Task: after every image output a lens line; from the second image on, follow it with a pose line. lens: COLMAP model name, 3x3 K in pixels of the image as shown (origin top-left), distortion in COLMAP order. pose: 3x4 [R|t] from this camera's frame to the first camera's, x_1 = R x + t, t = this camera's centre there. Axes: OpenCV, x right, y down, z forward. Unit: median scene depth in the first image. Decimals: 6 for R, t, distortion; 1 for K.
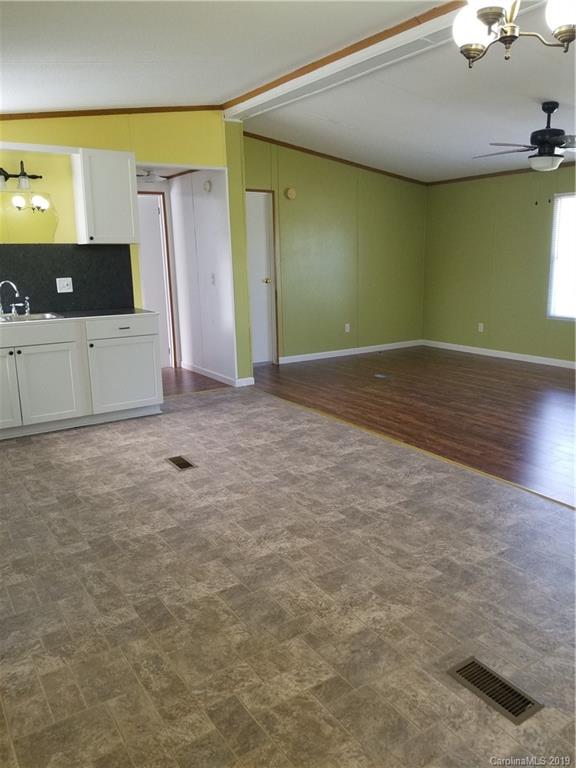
lens RADIAL K [[598.2, 0, 299.6], [0, 598.2, 374.5], [0, 0, 1]] dist [0.092038, -0.161020]
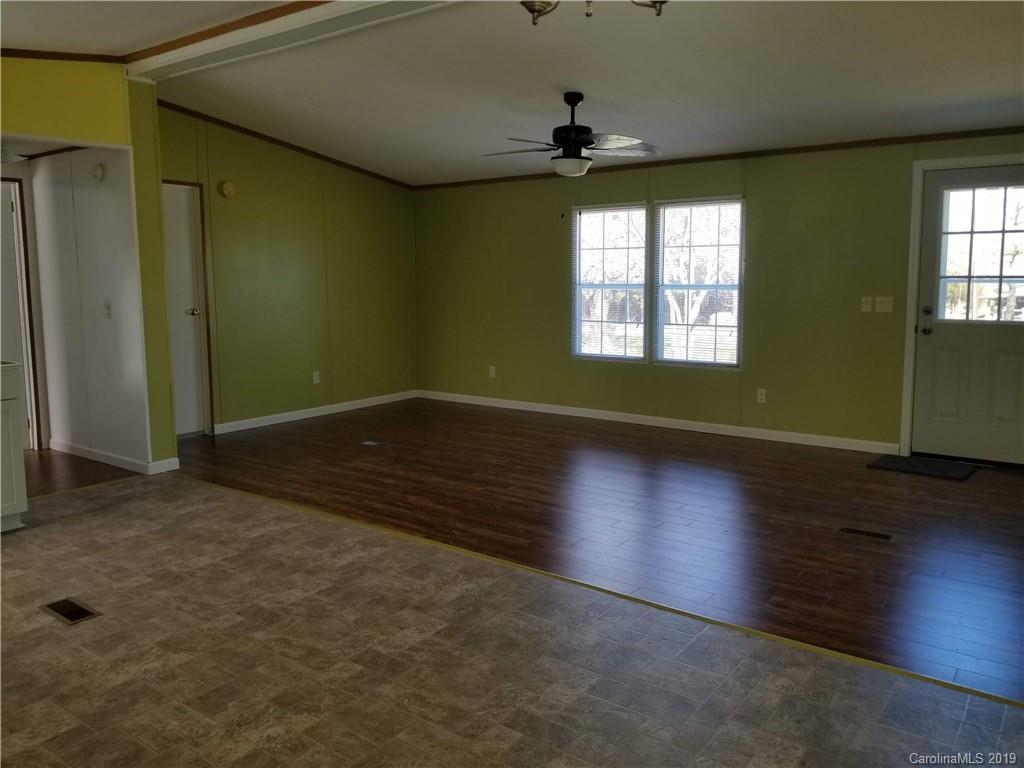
lens RADIAL K [[797.6, 0, 498.7], [0, 797.6, 354.7], [0, 0, 1]] dist [0.092038, -0.161020]
pose [[0.944656, -0.023101, 0.327248, -0.049206], [0.056354, 0.994117, -0.092499, -0.009111], [-0.323186, 0.105821, 0.940400, 0.070329]]
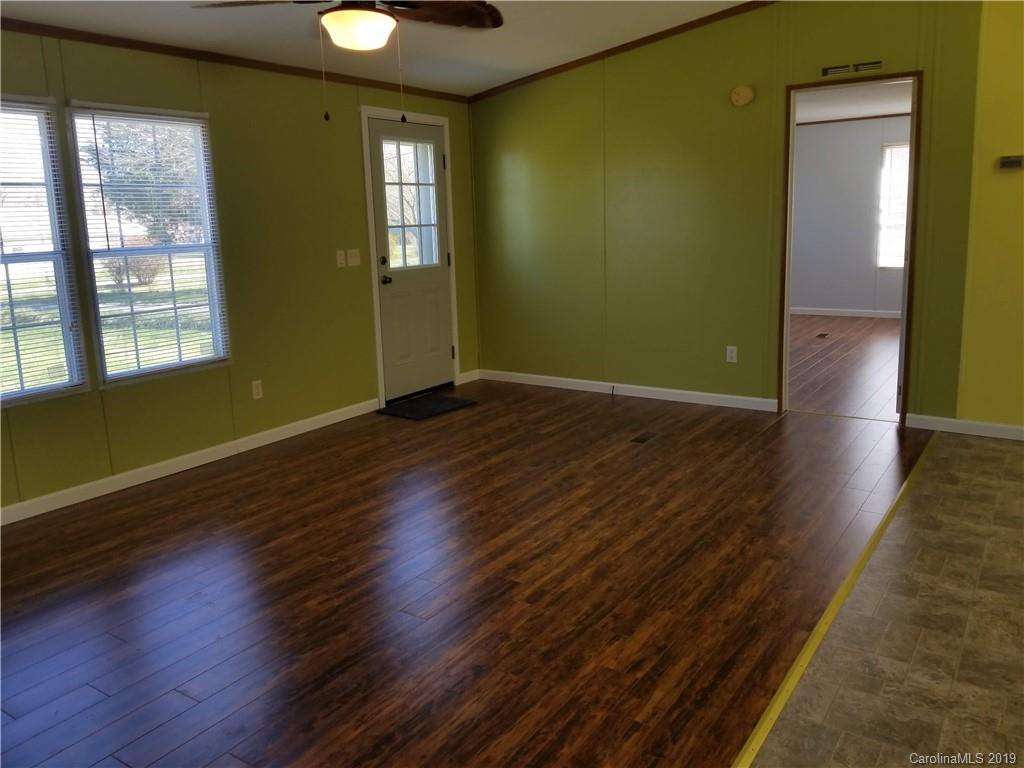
lens RADIAL K [[793.9, 0, 508.5], [0, 793.9, 366.5], [0, 0, 1]] dist [0.092655, -0.152693]
pose [[-0.368163, -0.145079, 0.918373, -0.276013], [0.224042, 0.944802, 0.239069, -0.279055], [-0.902364, 0.293770, -0.315337, 1.418861]]
